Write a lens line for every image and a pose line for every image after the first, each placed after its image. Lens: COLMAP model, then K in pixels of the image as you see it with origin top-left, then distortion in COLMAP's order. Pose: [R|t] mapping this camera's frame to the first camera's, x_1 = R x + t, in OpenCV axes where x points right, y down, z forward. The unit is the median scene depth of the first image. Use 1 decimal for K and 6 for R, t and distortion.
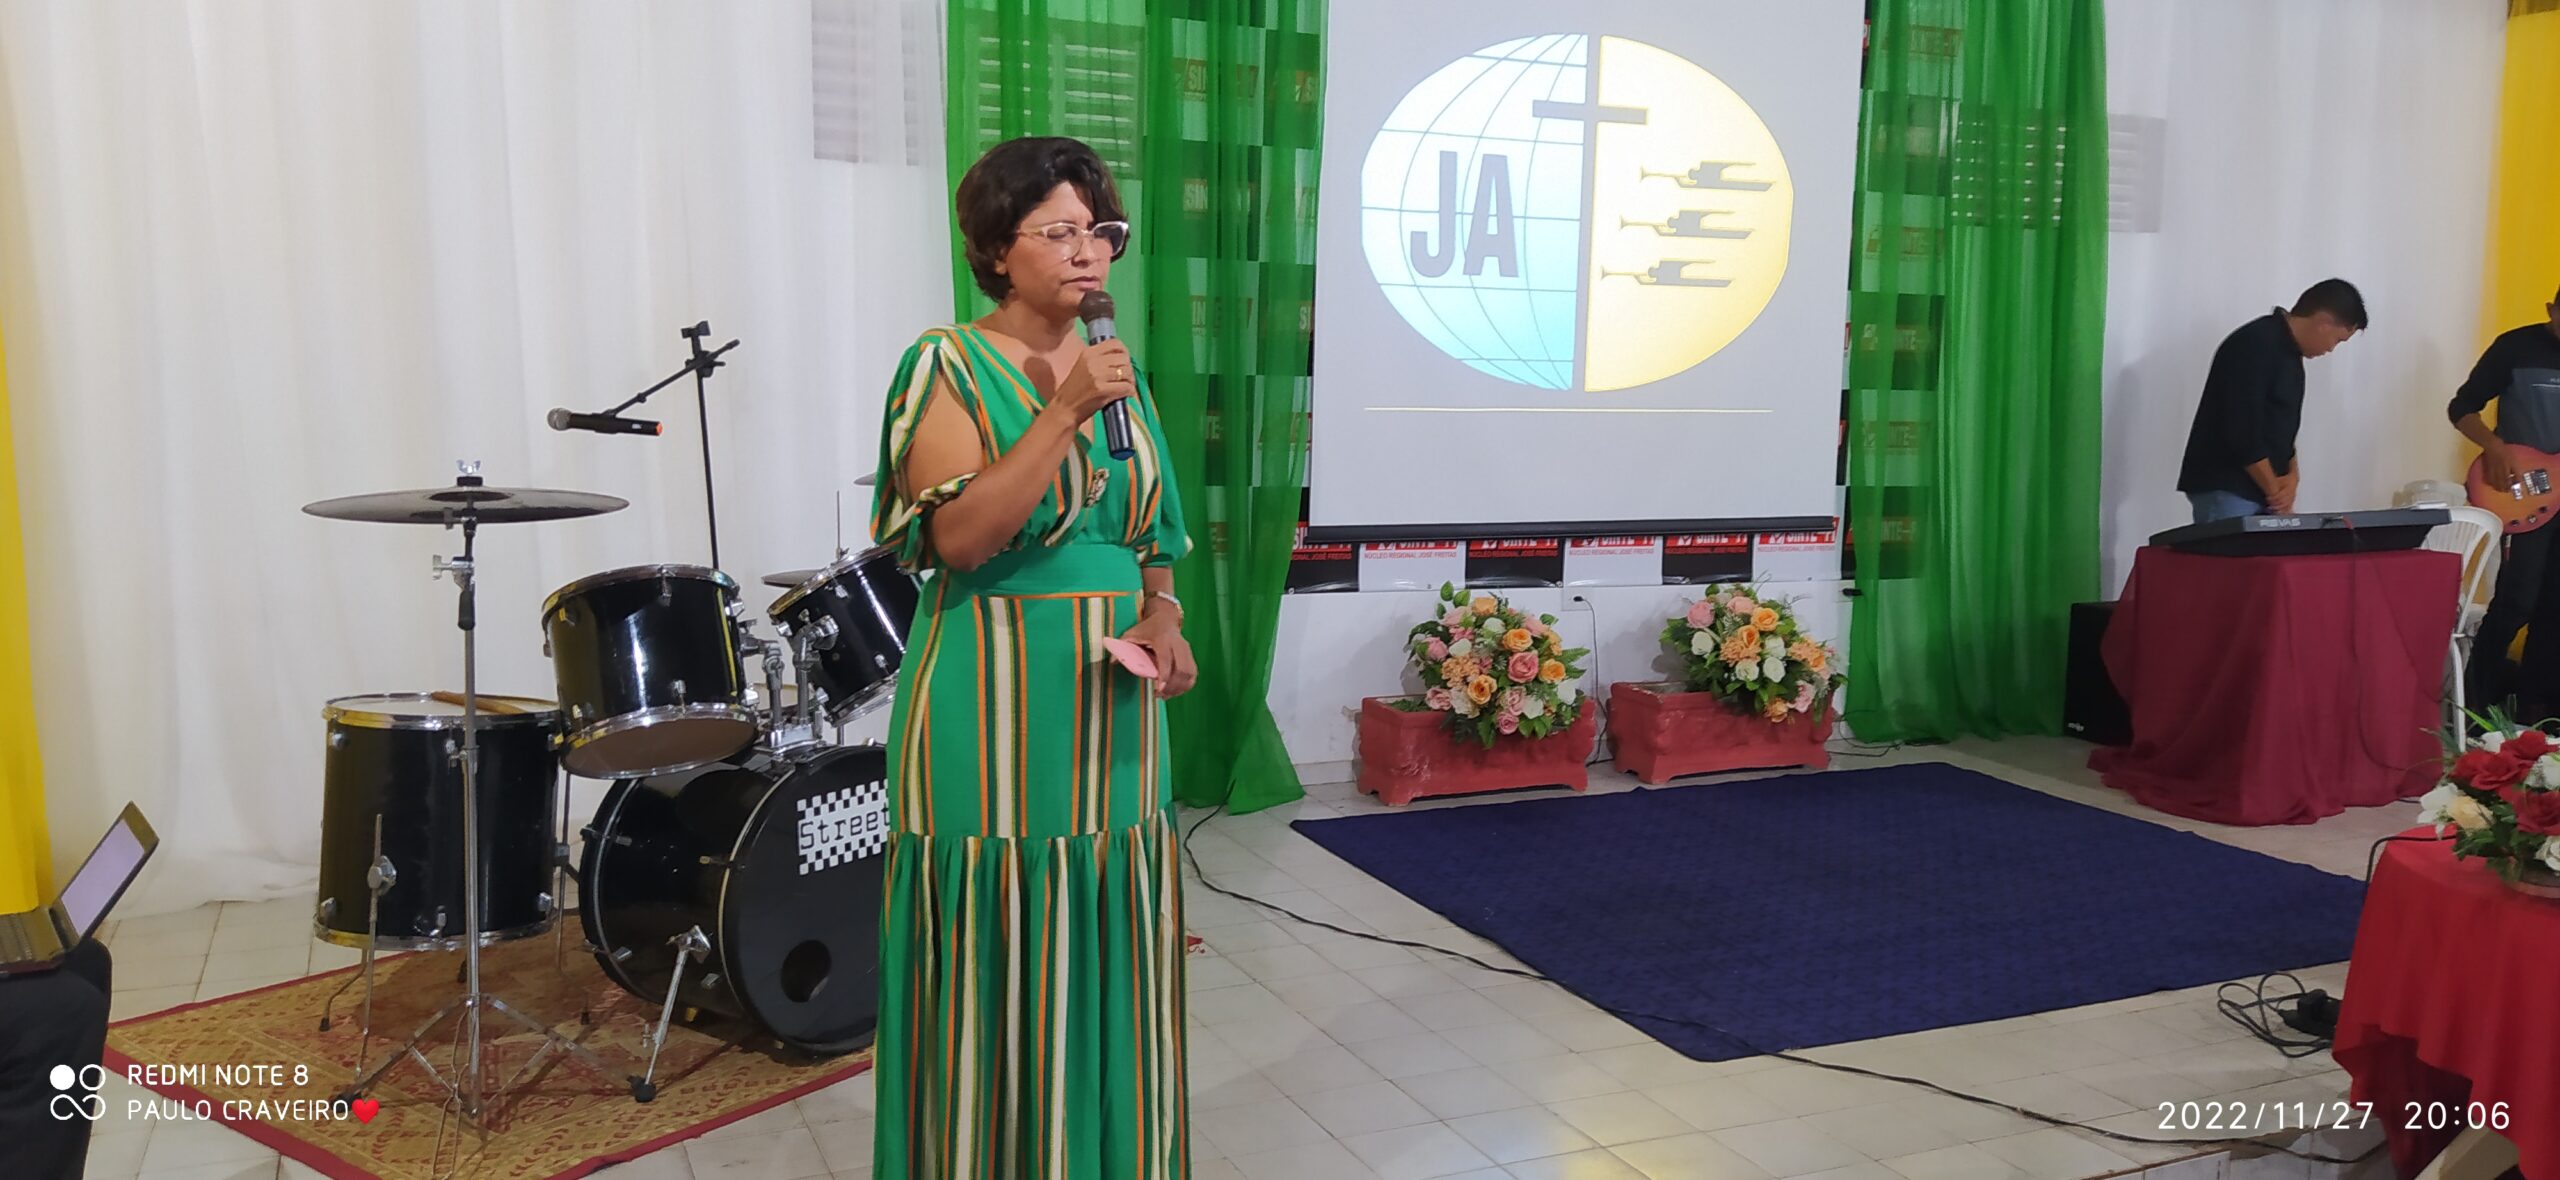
lens RADIAL K [[1890.9, 0, 1280.1], [0, 1890.9, 588.8], [0, 0, 1]] dist [0.099119, -0.162674]
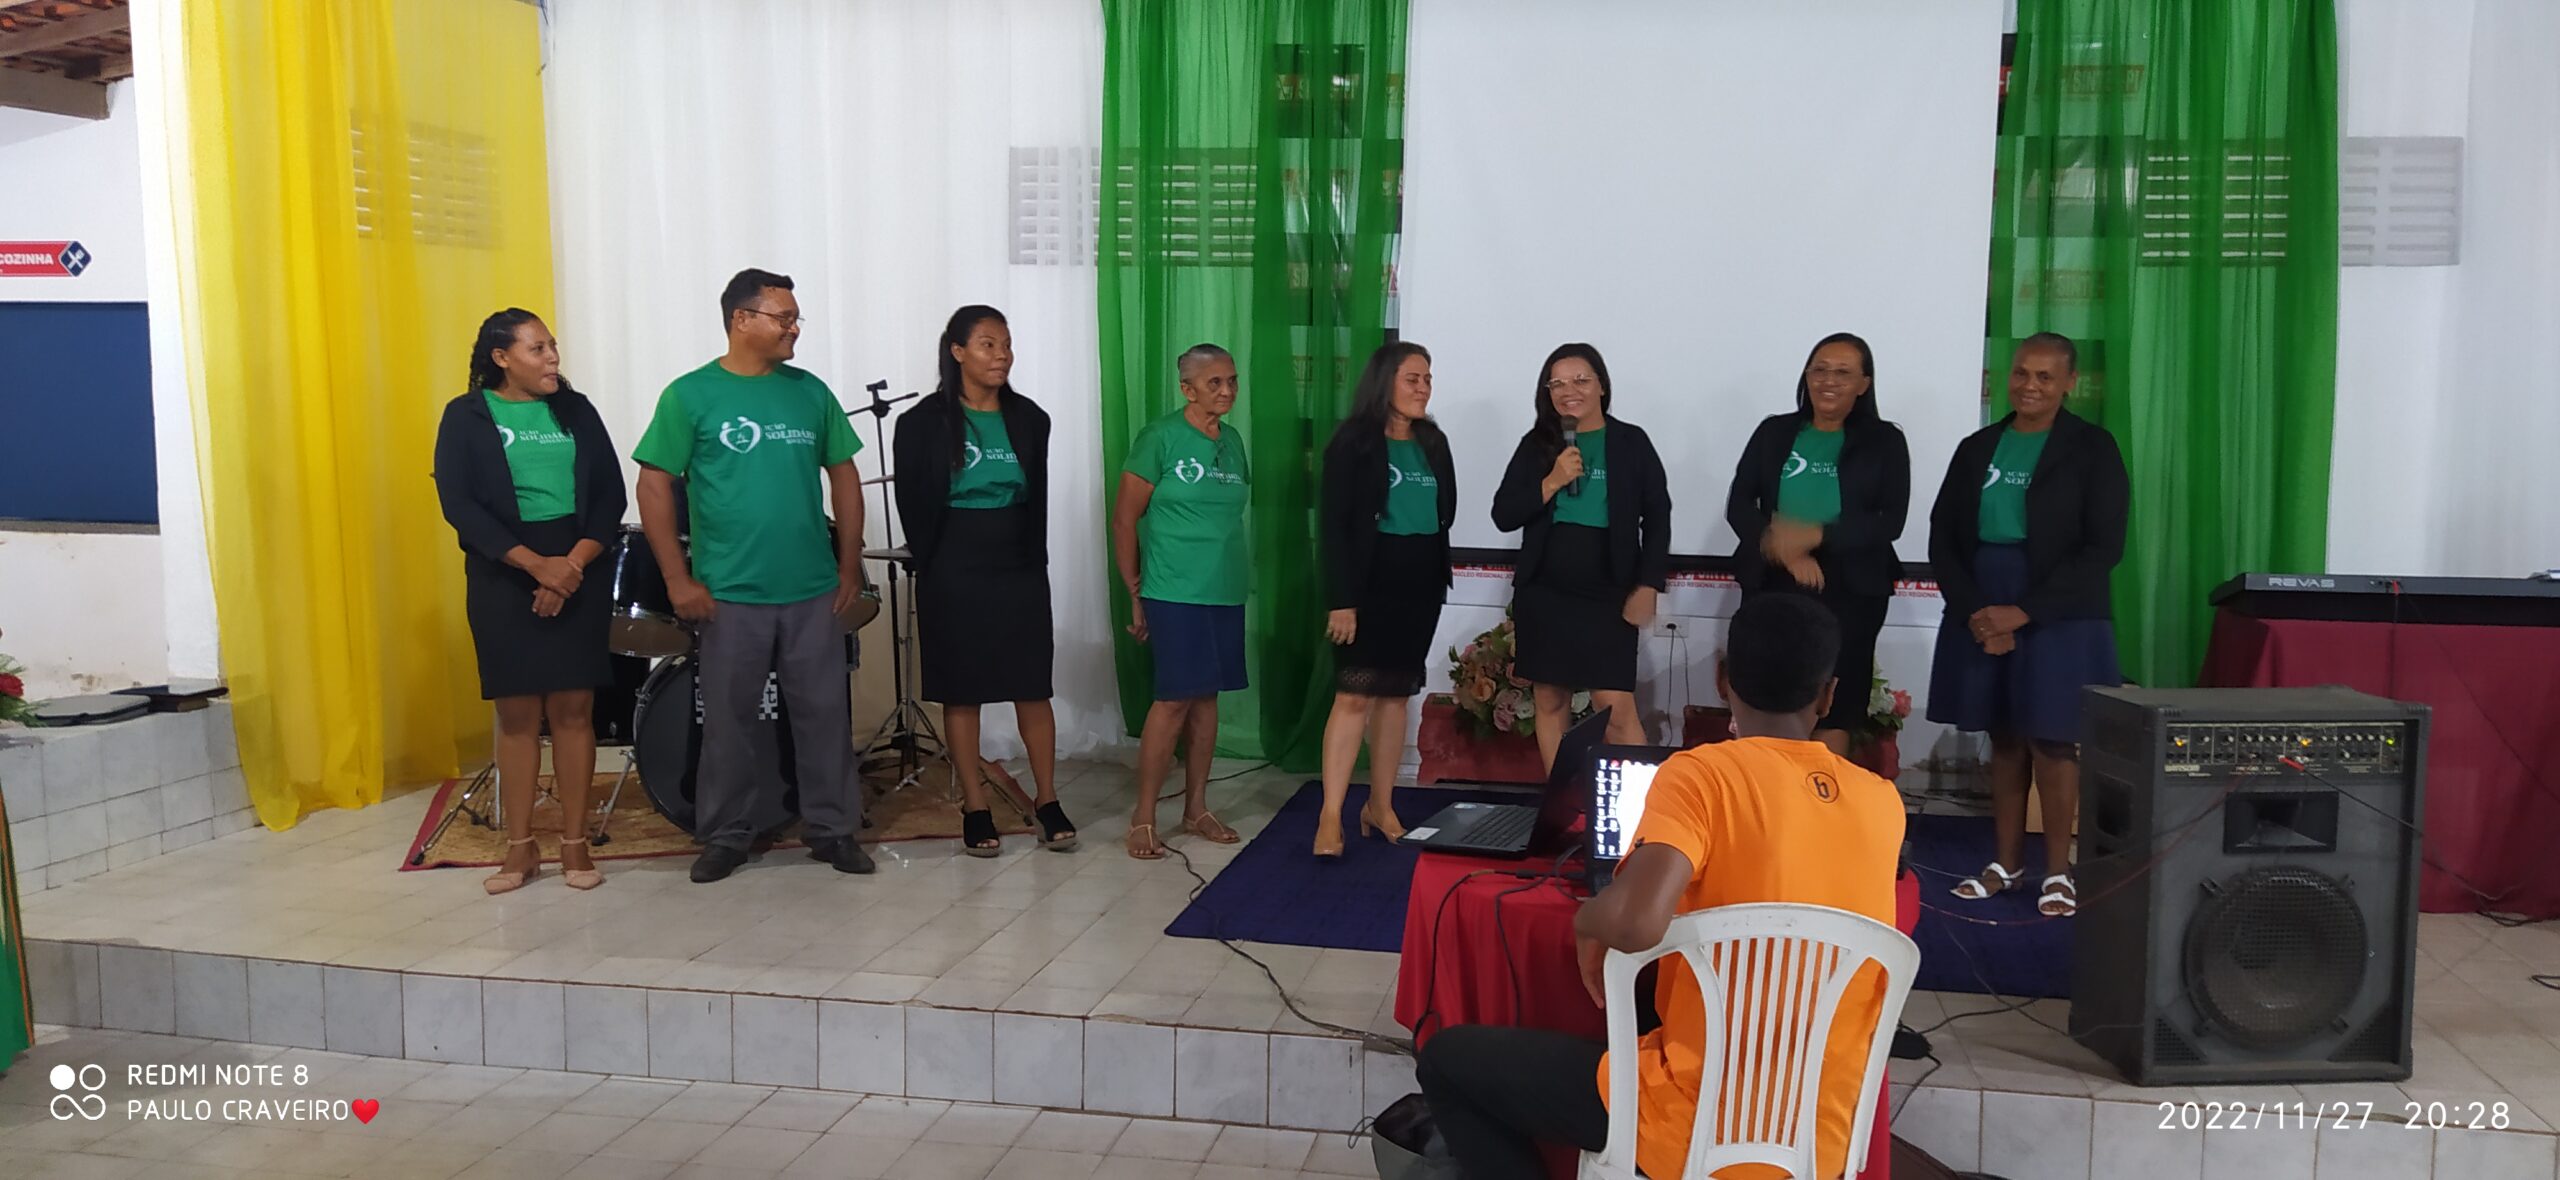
lens RADIAL K [[1890.9, 0, 1280.1], [0, 1890.9, 588.8], [0, 0, 1]] dist [0.099119, -0.162674]
pose [[0.819938, 0.051999, -0.570086, 0.638290], [-0.071436, 0.997376, -0.011771, 0.013640], [0.567978, 0.050376, 0.821501, -0.021408]]
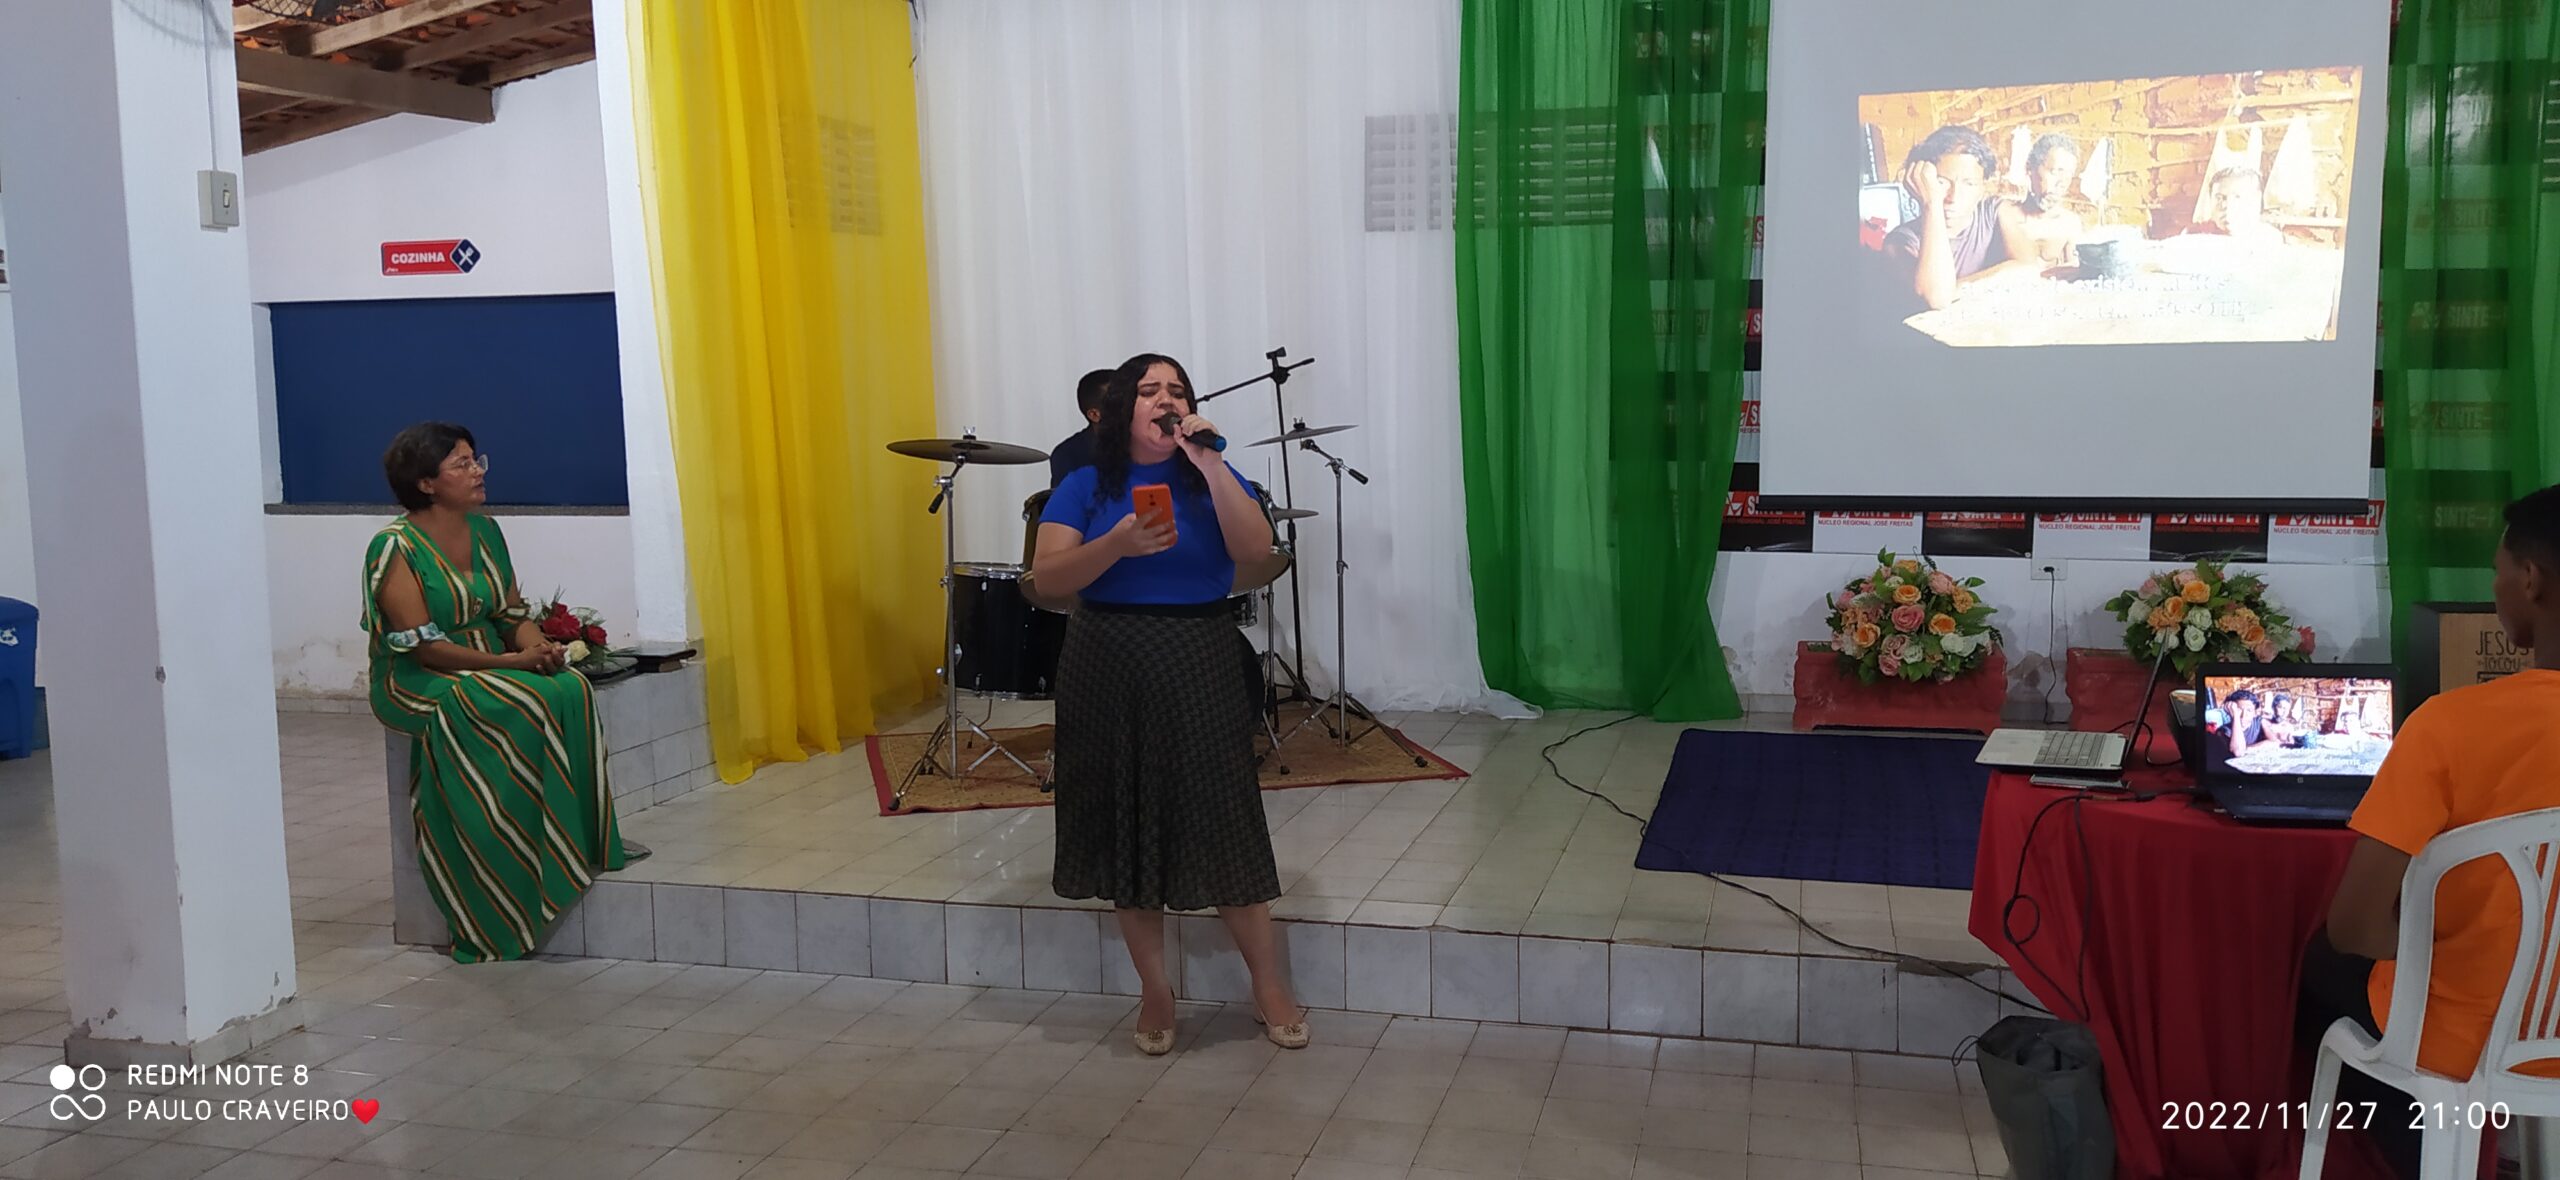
lens RADIAL K [[1885.7, 0, 1287.8], [0, 1885.7, 587.0], [0, 0, 1]] dist [0.101628, -0.149521]
pose [[0.777907, 0.042464, -0.626942, 0.541978], [-0.051365, 0.998672, 0.003909, 0.035987], [0.626276, 0.029162, 0.779056, -0.128268]]
